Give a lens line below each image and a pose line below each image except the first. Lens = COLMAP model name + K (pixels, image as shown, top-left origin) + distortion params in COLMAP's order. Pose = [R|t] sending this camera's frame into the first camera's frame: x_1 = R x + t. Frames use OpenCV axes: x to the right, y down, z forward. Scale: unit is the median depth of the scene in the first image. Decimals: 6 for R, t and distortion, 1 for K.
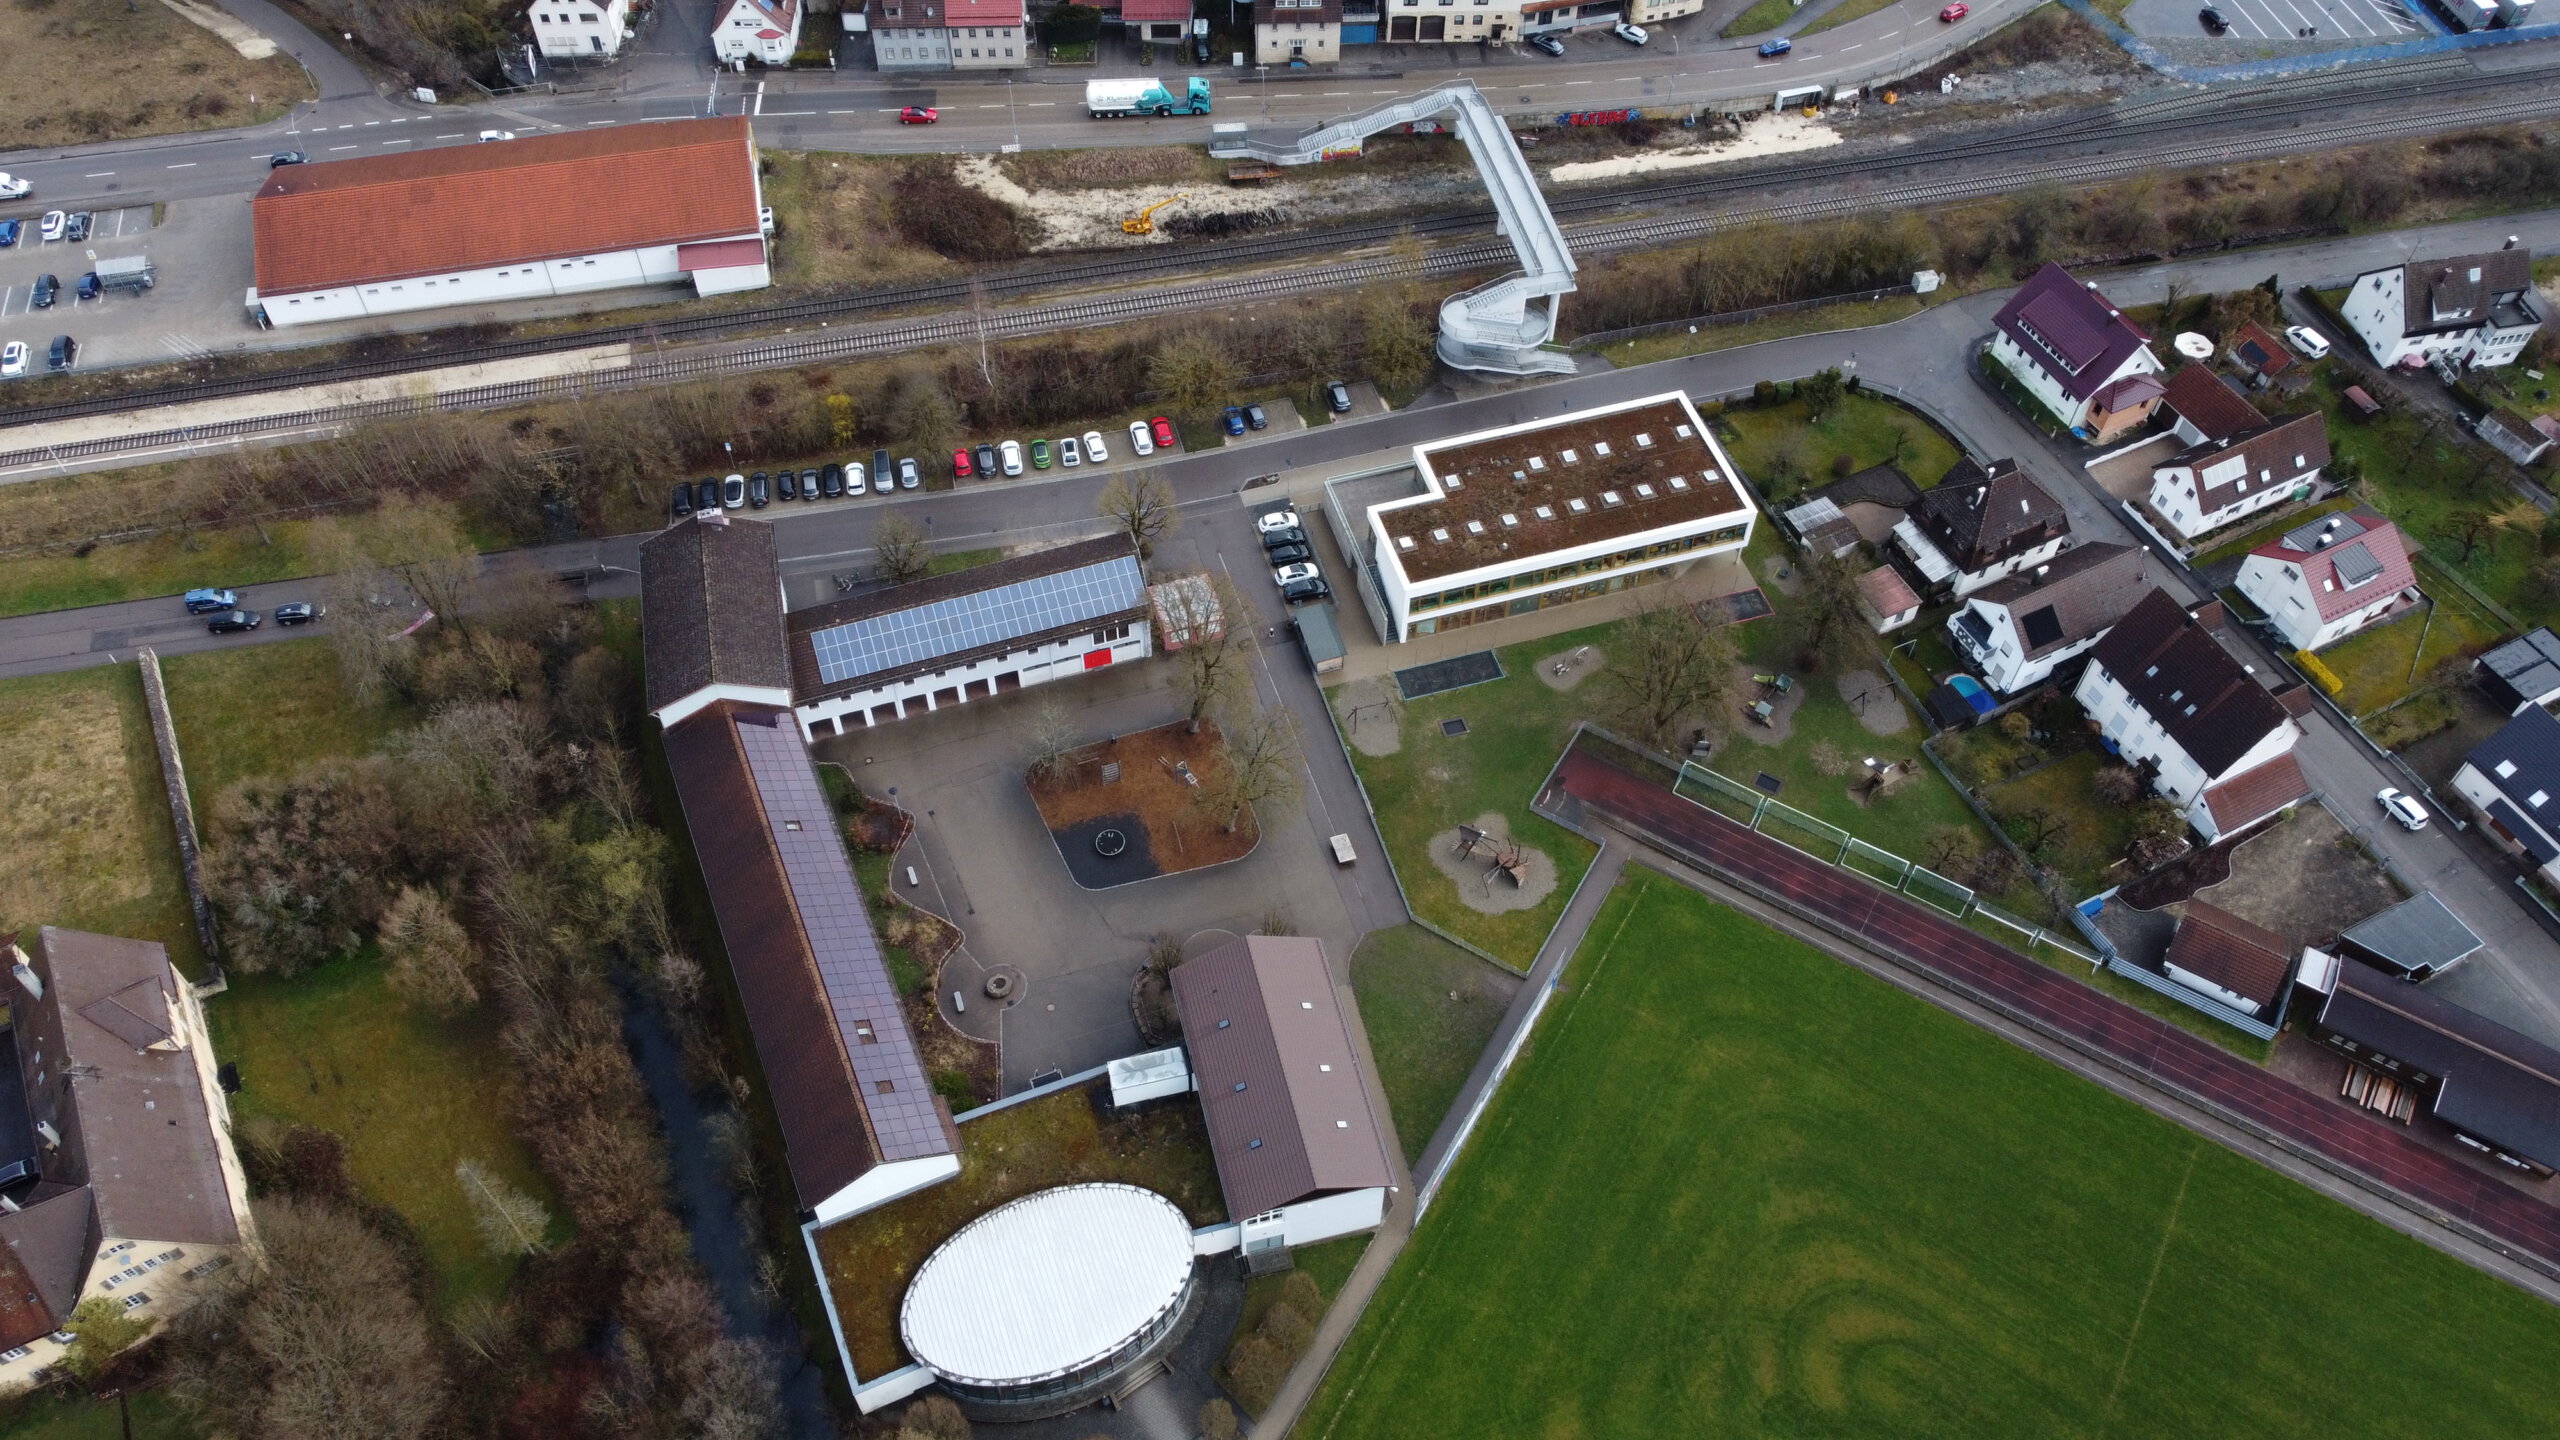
lens RADIAL K [[1943.6, 0, 1277.6], [0, 1943.6, 720.1], [0, 0, 1]] dist [0.005649, -0.008512]
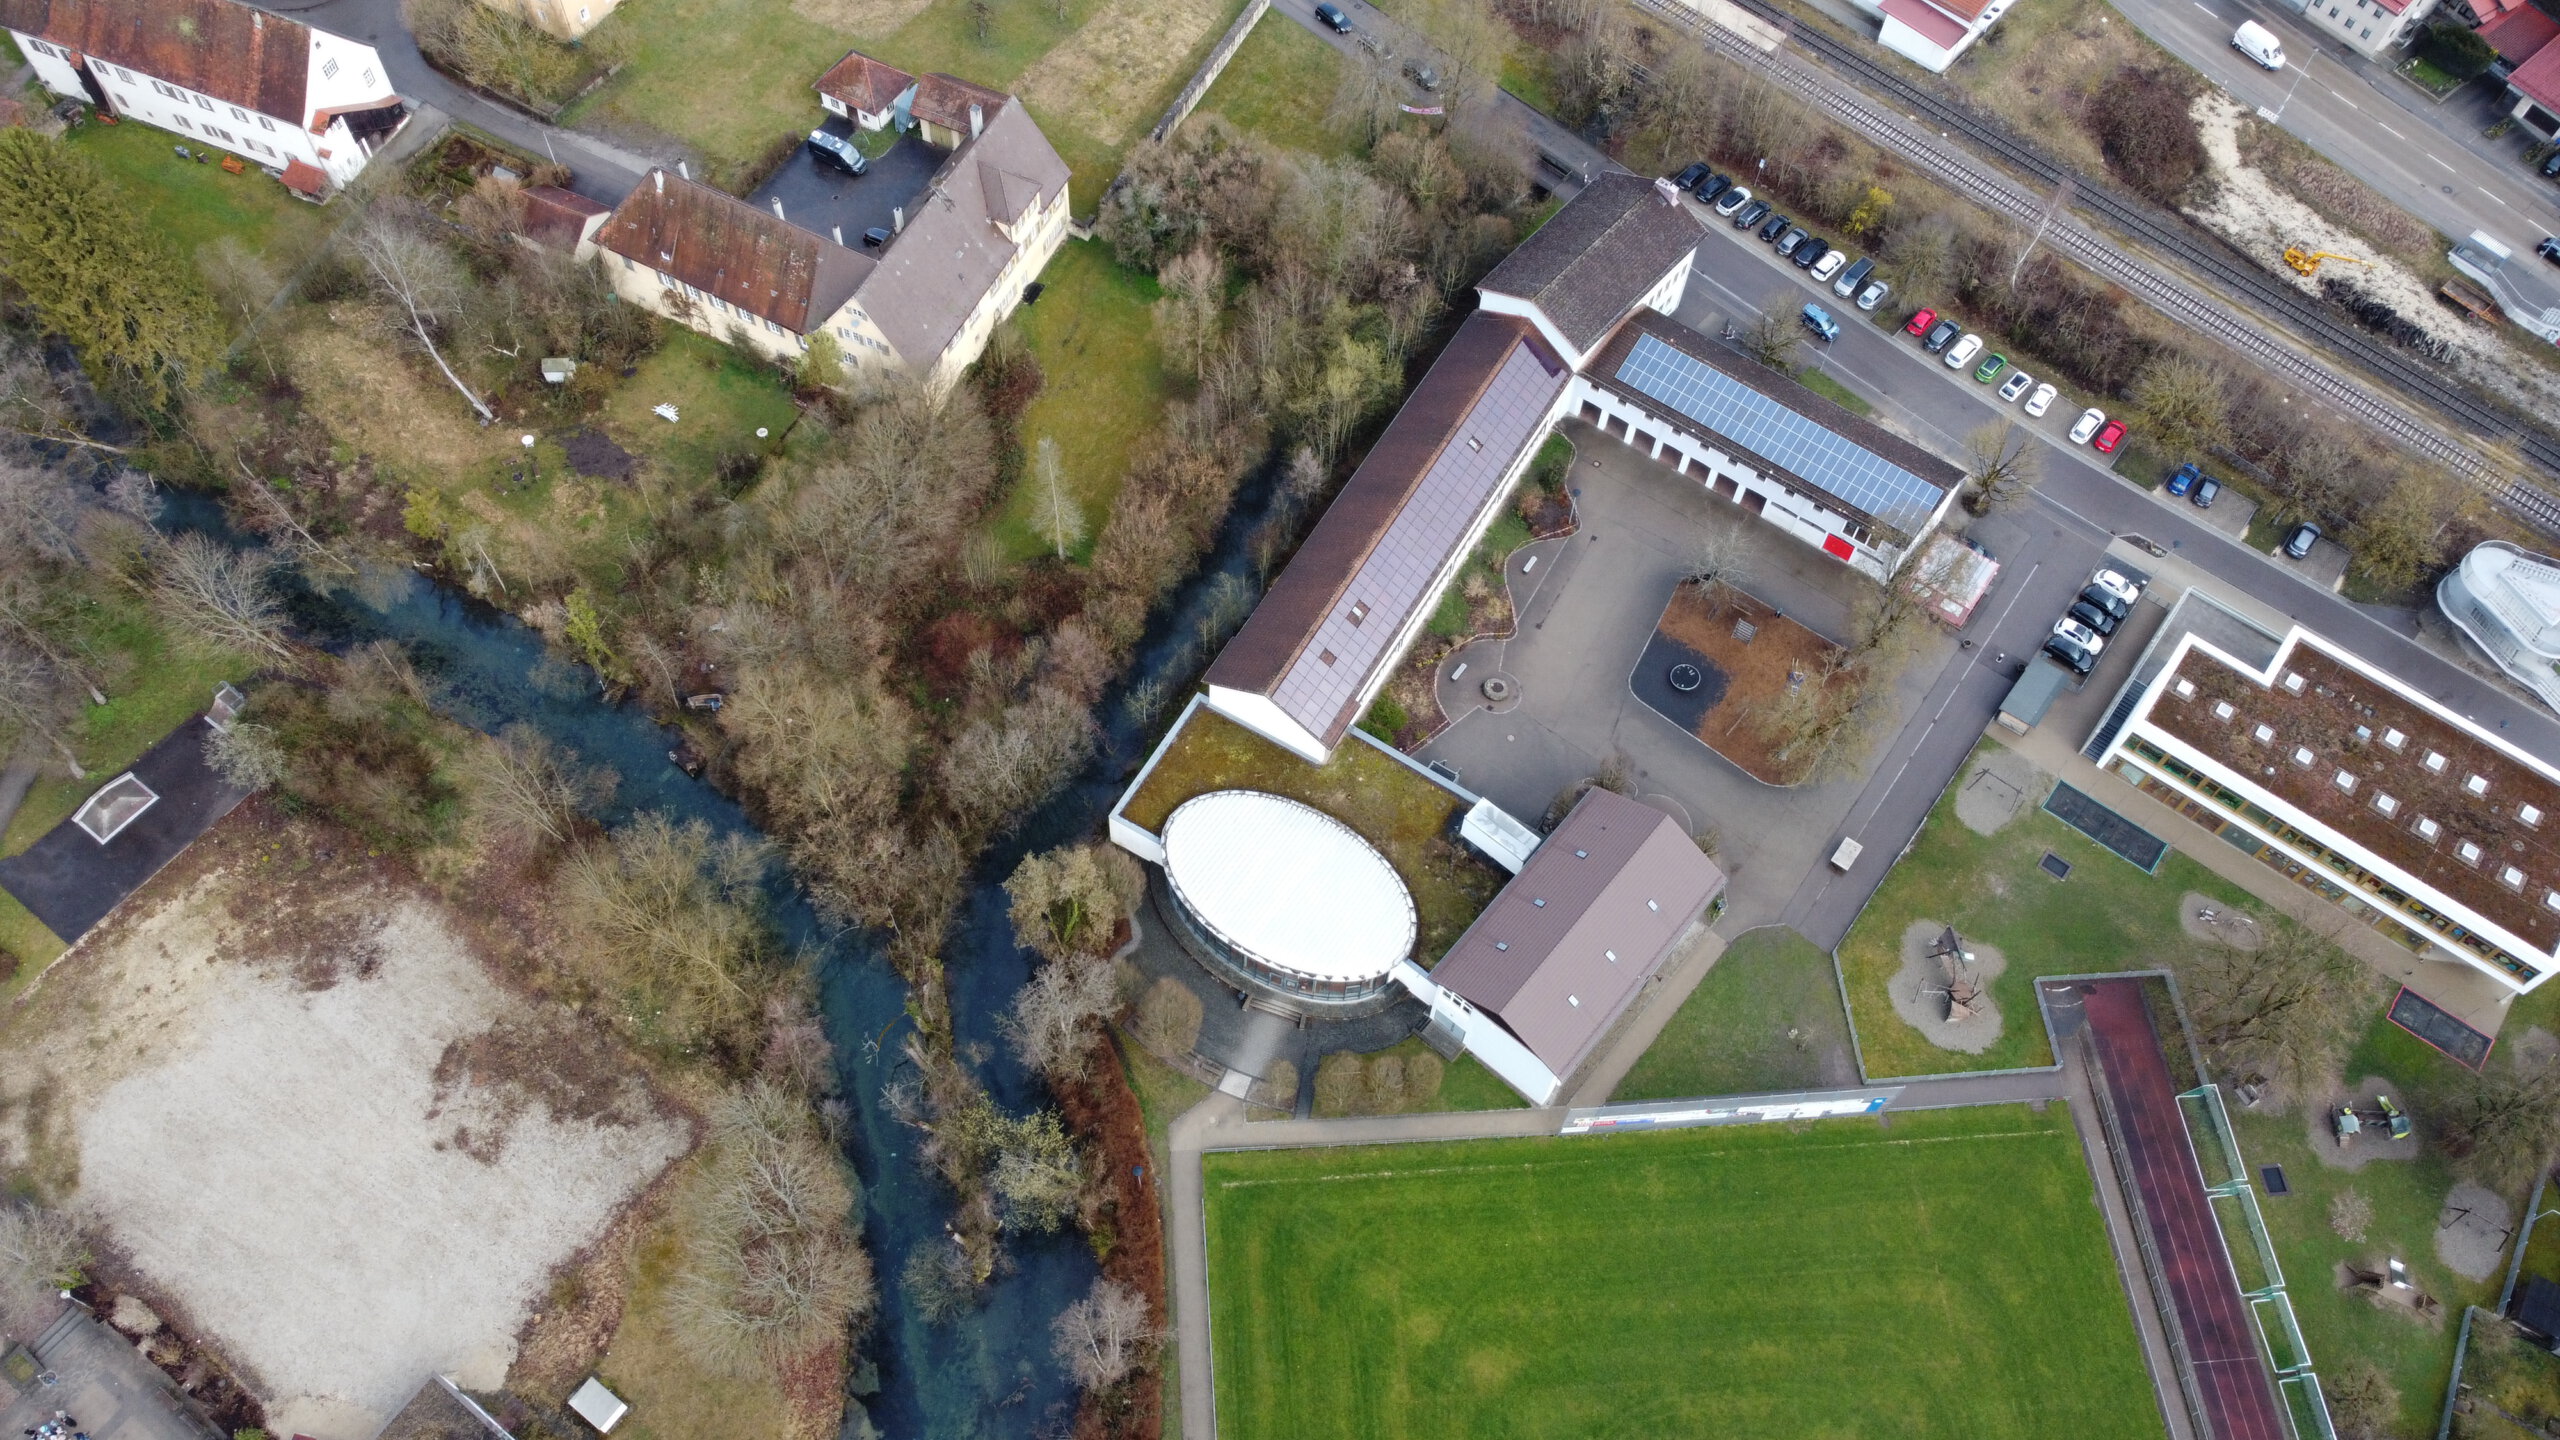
lens RADIAL K [[1943.6, 0, 1272.9], [0, 1943.6, 724.2], [0, 0, 1]] dist [0.005649, -0.008512]
pose [[0.581707, 0.704654, -0.406301, 0.202970], [-0.659371, 0.700998, 0.271720, -0.048720], [0.476284, 0.109841, 0.872404, 0.037884]]
